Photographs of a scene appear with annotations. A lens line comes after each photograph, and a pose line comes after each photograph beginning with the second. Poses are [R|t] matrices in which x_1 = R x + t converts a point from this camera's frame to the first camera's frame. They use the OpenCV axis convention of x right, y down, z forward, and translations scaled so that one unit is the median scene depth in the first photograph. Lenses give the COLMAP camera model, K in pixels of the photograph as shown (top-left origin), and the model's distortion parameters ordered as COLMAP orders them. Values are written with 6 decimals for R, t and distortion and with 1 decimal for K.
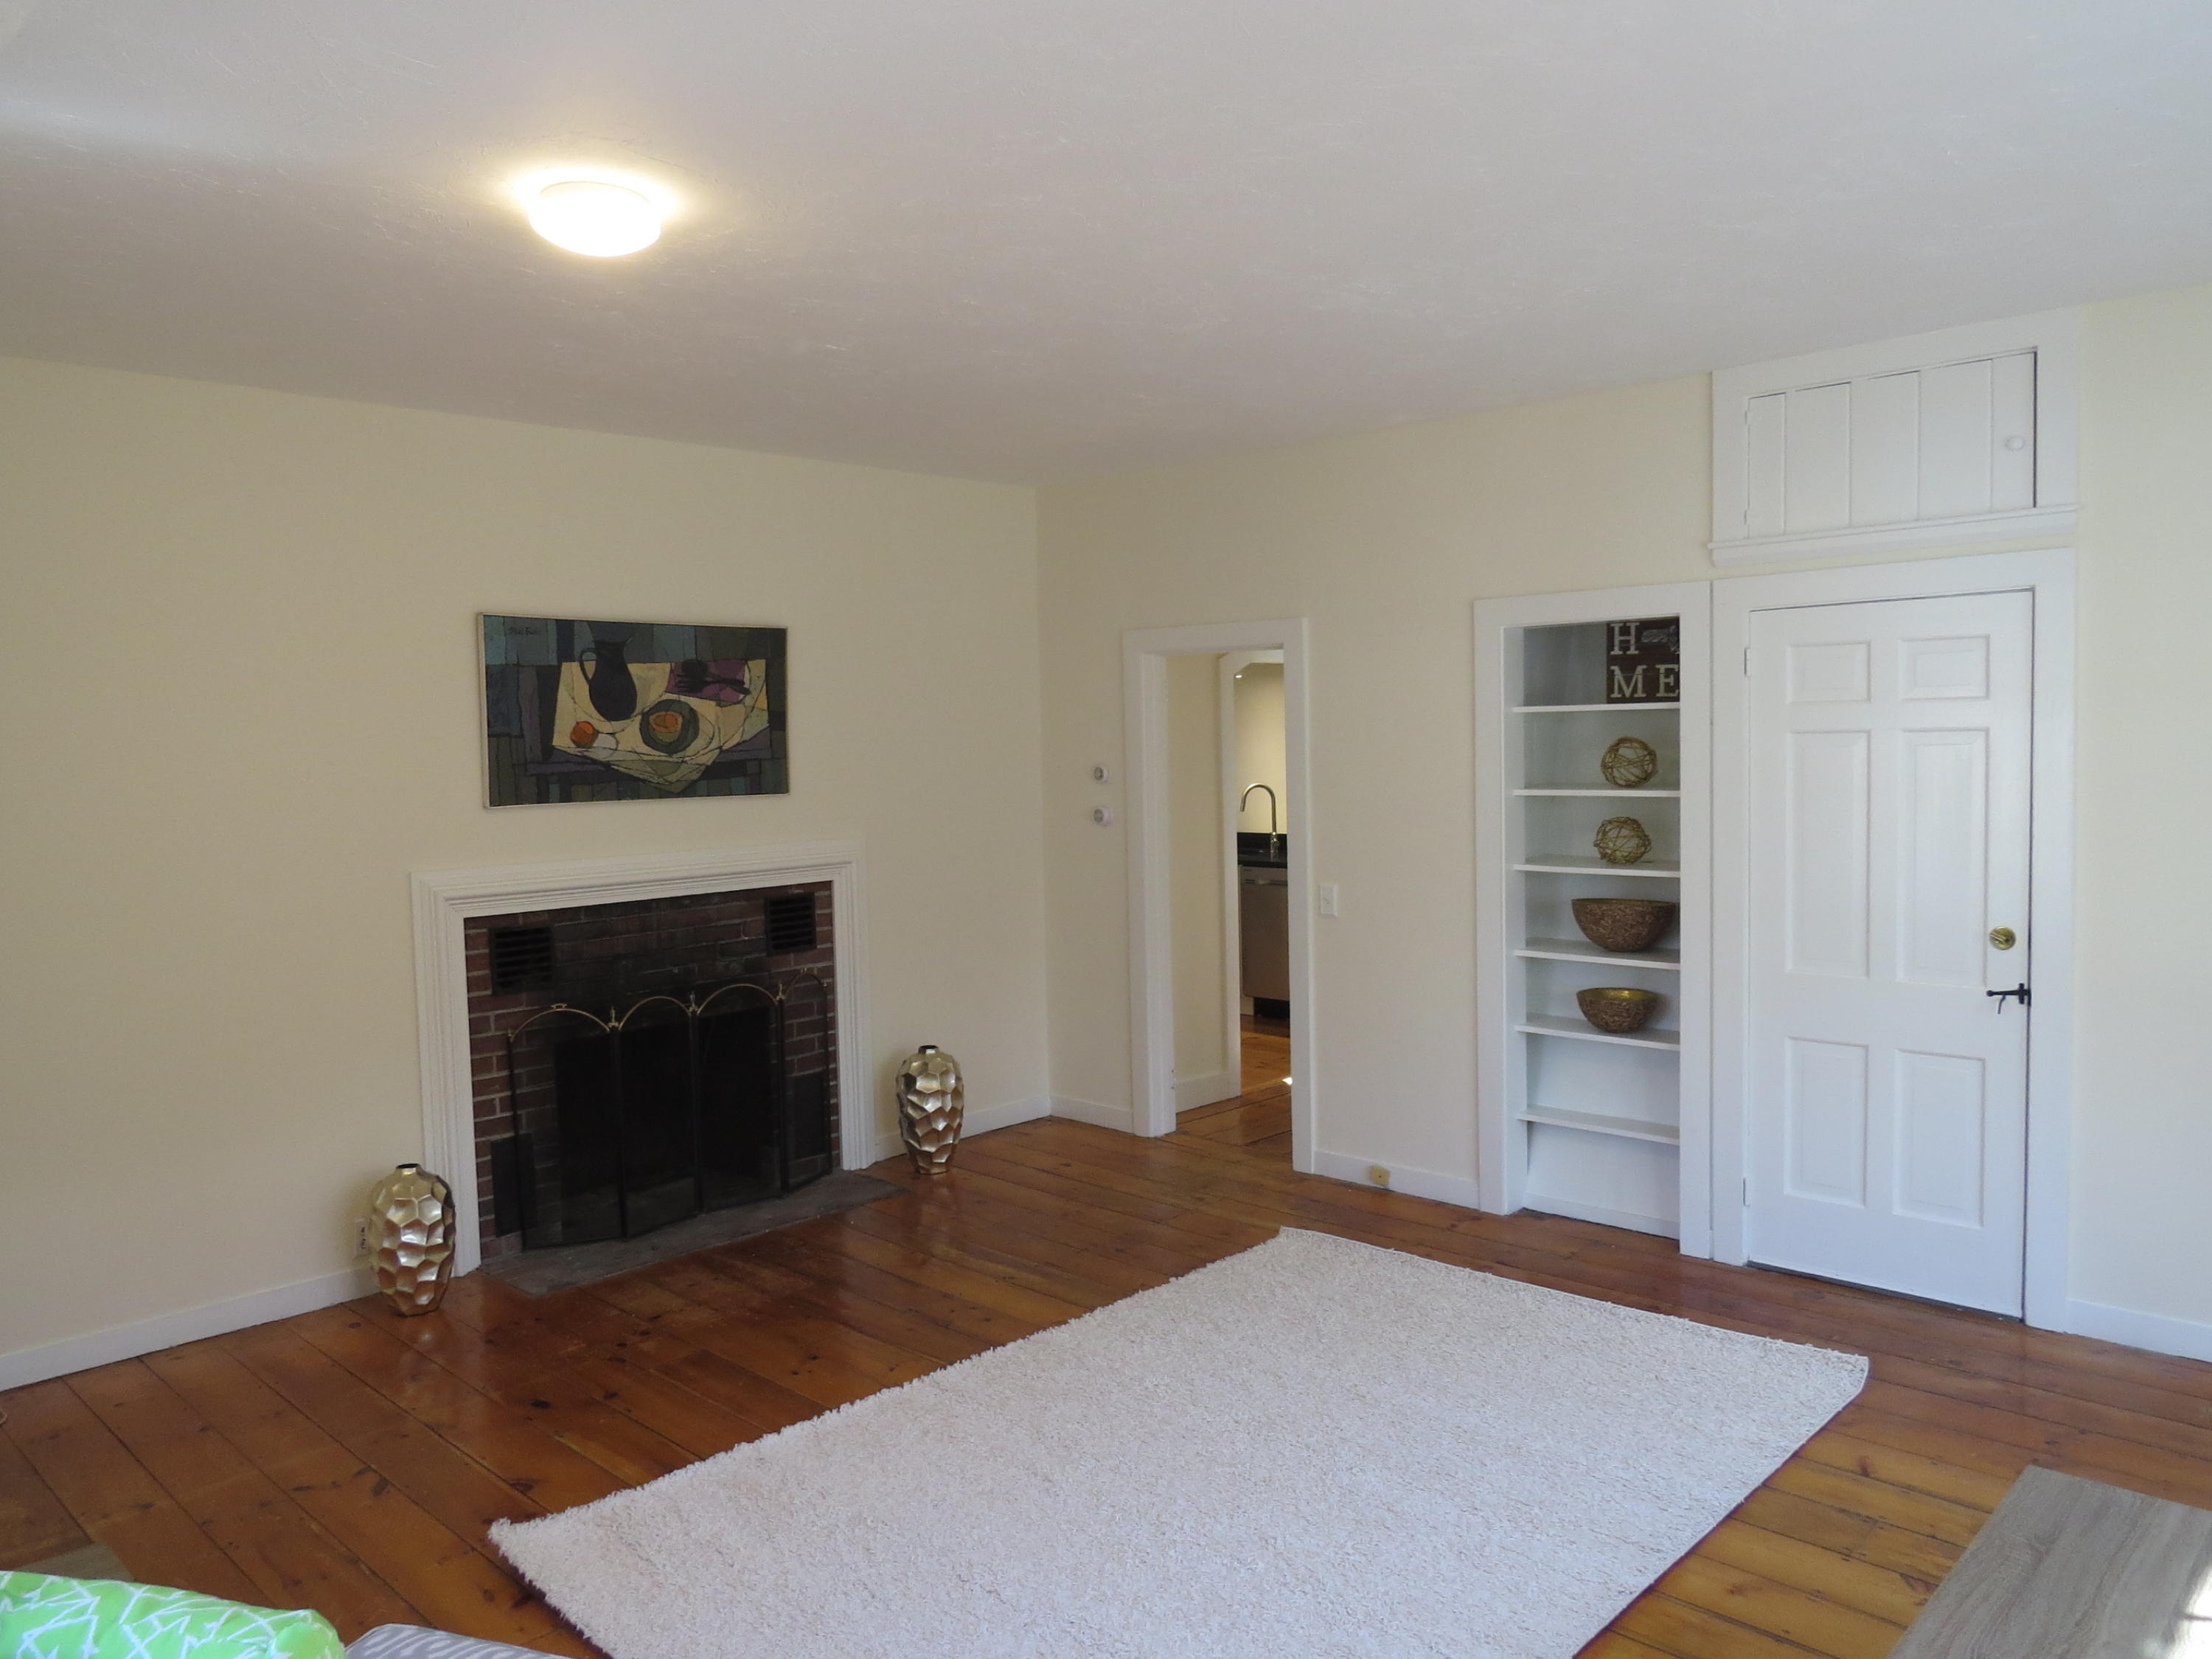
lens RADIAL K [[1518.7, 0, 1091.9], [0, 1518.7, 828.5], [0, 0, 1]] dist [-0.011652, -0.000201]
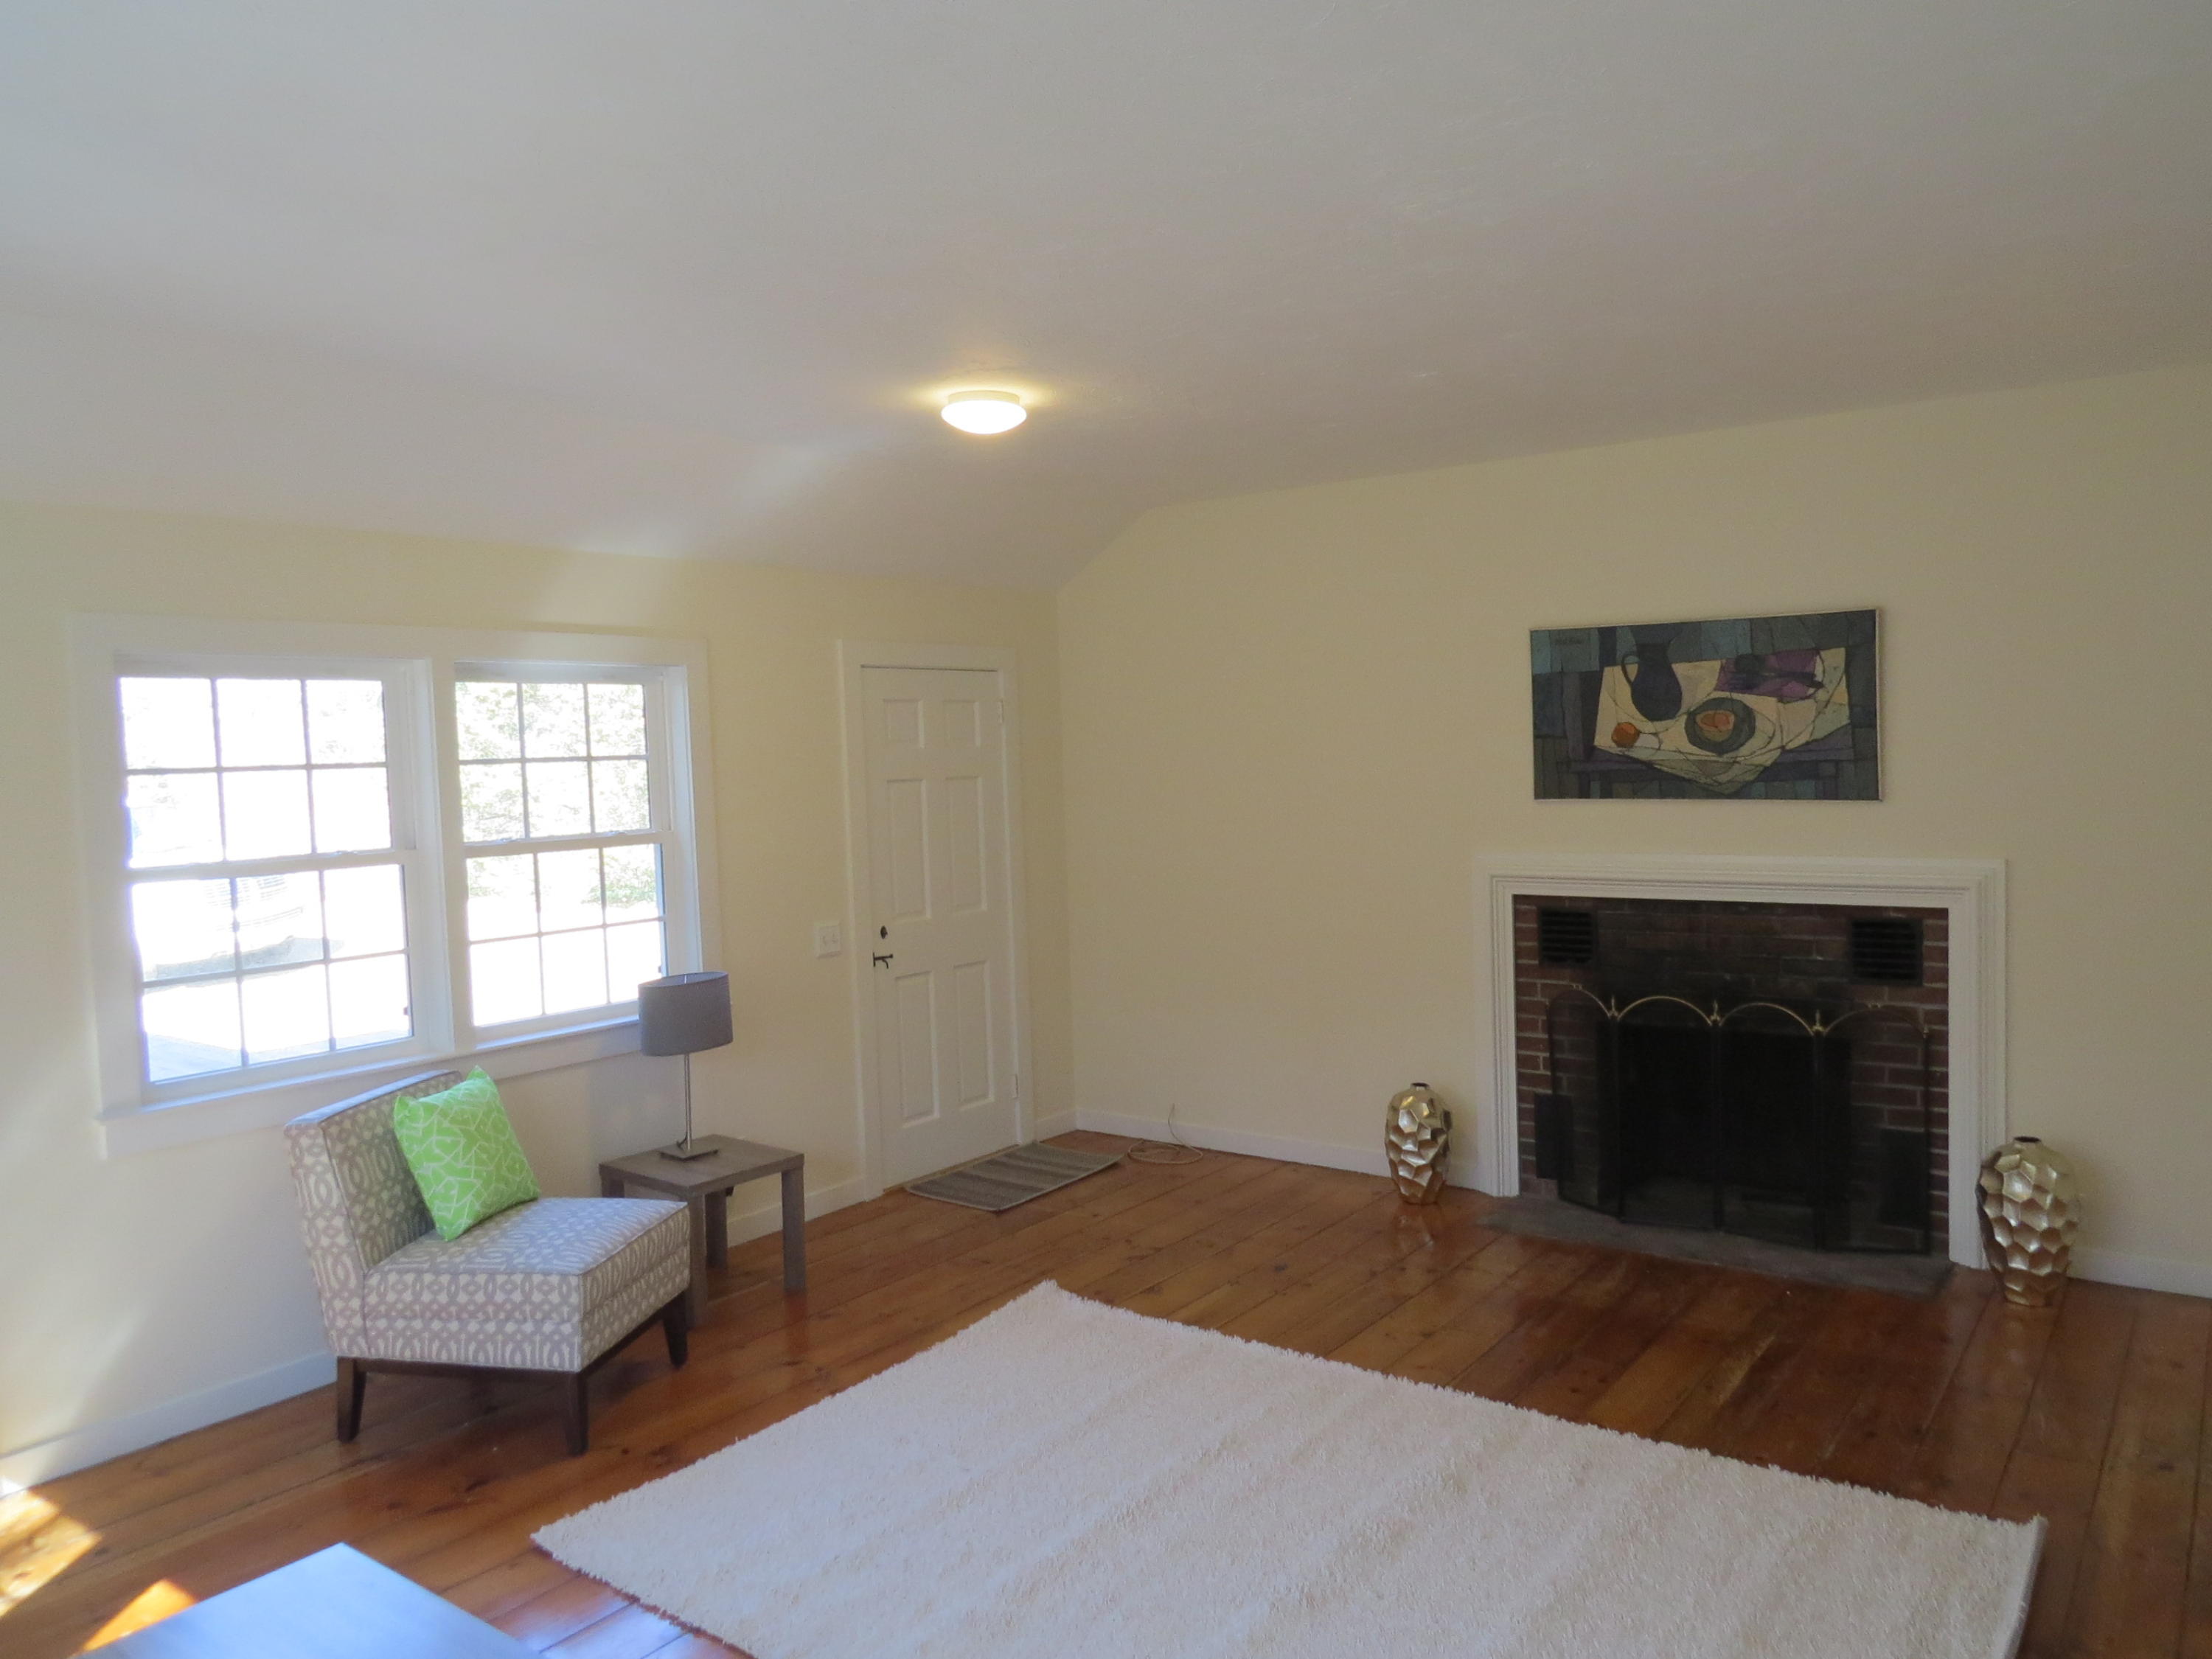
lens RADIAL K [[1580.2, 0, 1112.0], [0, 1580.2, 818.5], [0, 0, 1]] dist [-0.029163, 0.017159]
pose [[0.154408, 0.069482, -0.985561, 0.668134], [-0.031126, 0.997371, 0.065438, -0.062822], [0.987517, 0.020573, 0.156165, 0.470317]]
